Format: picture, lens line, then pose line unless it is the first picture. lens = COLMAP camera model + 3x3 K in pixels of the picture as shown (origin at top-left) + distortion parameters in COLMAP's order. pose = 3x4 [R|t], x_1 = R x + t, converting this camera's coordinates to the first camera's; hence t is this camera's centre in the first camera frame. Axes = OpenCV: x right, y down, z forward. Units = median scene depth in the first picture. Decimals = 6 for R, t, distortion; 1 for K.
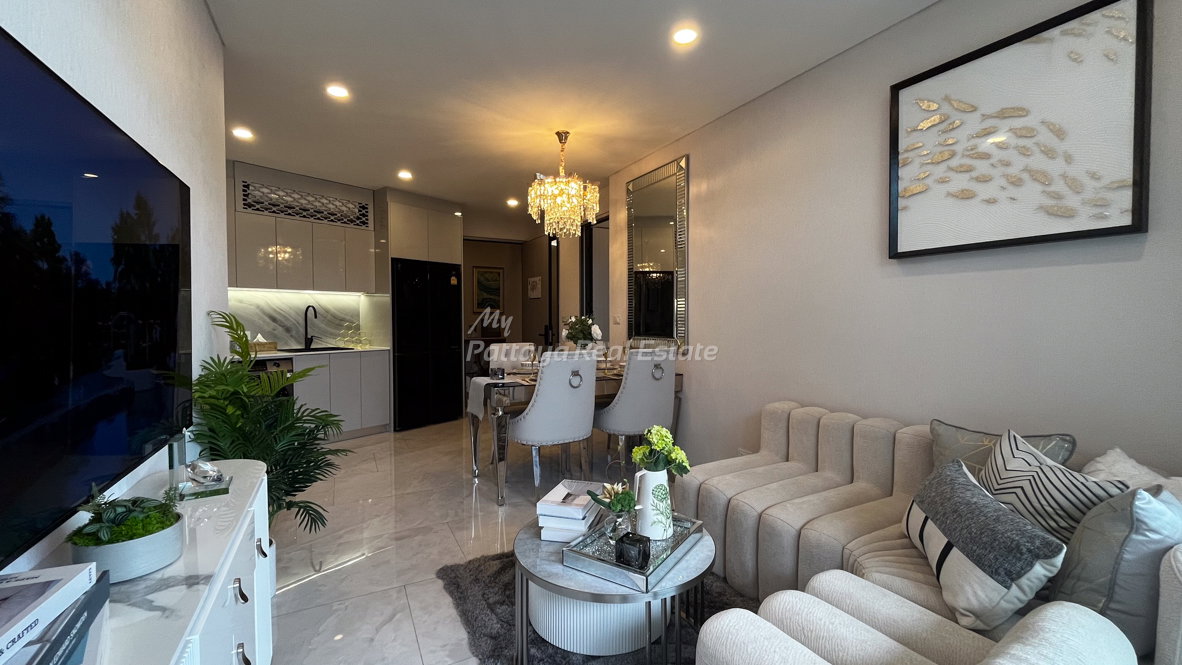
lens RADIAL K [[470.4, 0, 590.9], [0, 470.4, 327.5], [0, 0, 1]] dist [-0.000664, -0.000024]
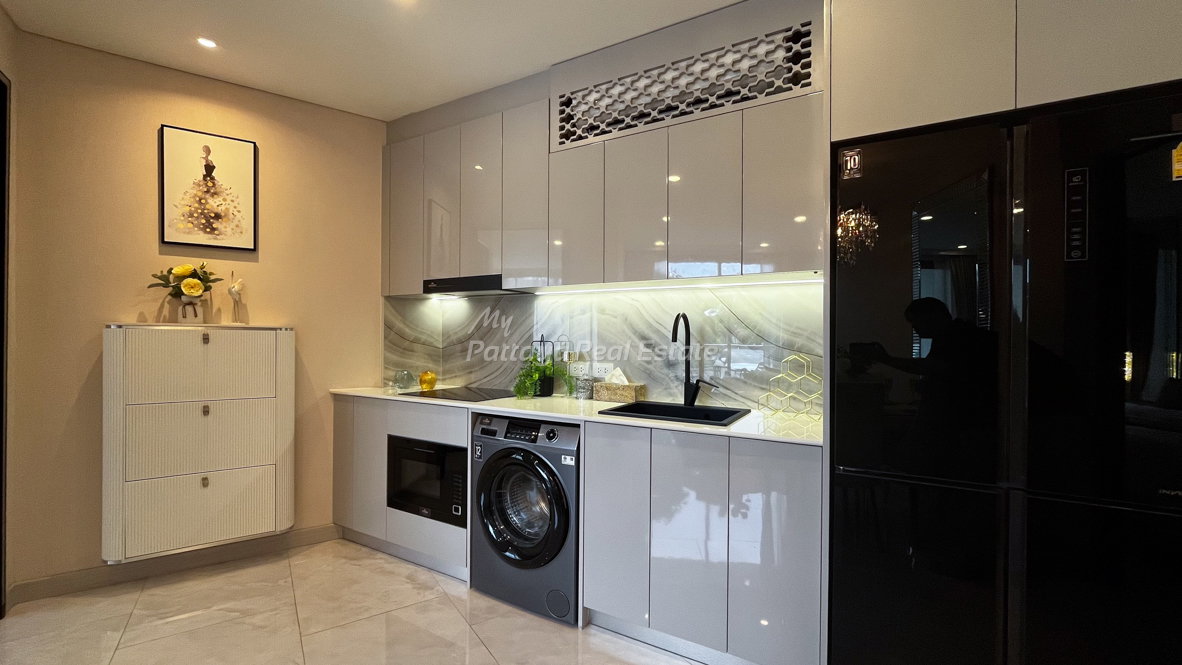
lens RADIAL K [[480.6, 0, 589.9], [0, 480.6, 336.4], [0, 0, 1]] dist [0.000132, -0.000076]
pose [[0.118452, -0.003636, -0.992953, -0.140167], [-0.033285, 0.999417, -0.007631, -0.017158], [0.992402, 0.033954, 0.118262, 0.829509]]
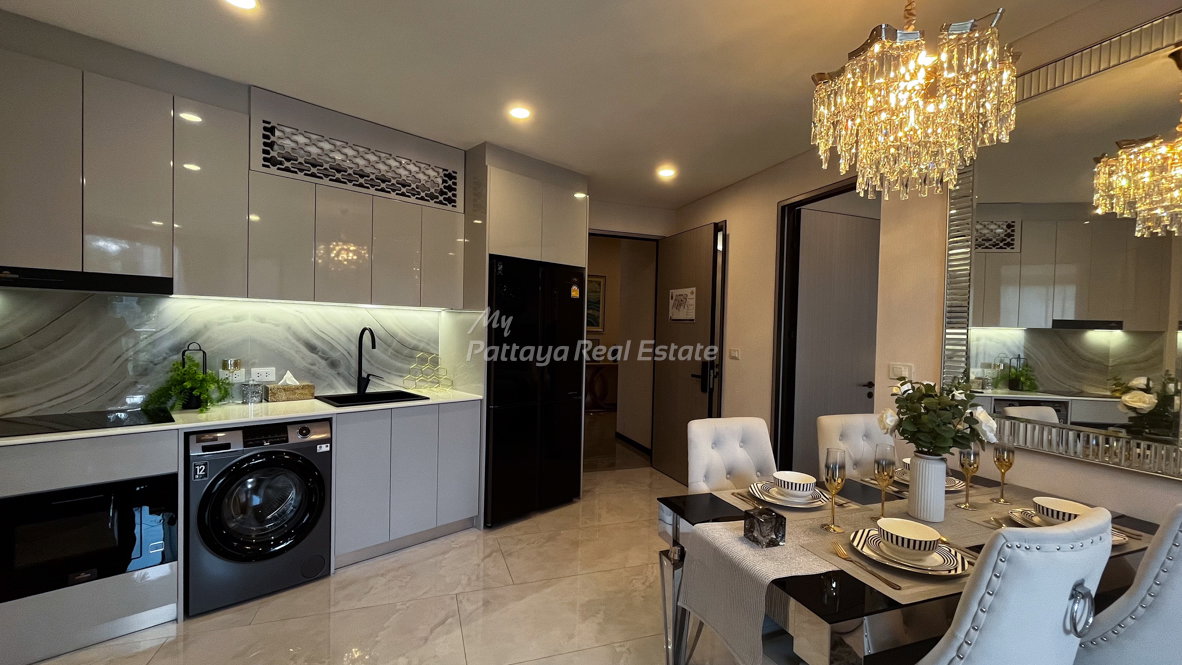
lens RADIAL K [[480.6, 0, 589.9], [0, 480.6, 336.4], [0, 0, 1]] dist [0.000132, -0.000076]
pose [[0.989738, 0.029582, -0.139799, -0.200446], [-0.030604, 0.999518, -0.005167, -0.039302], [0.139578, 0.009392, 0.990166, 0.386533]]
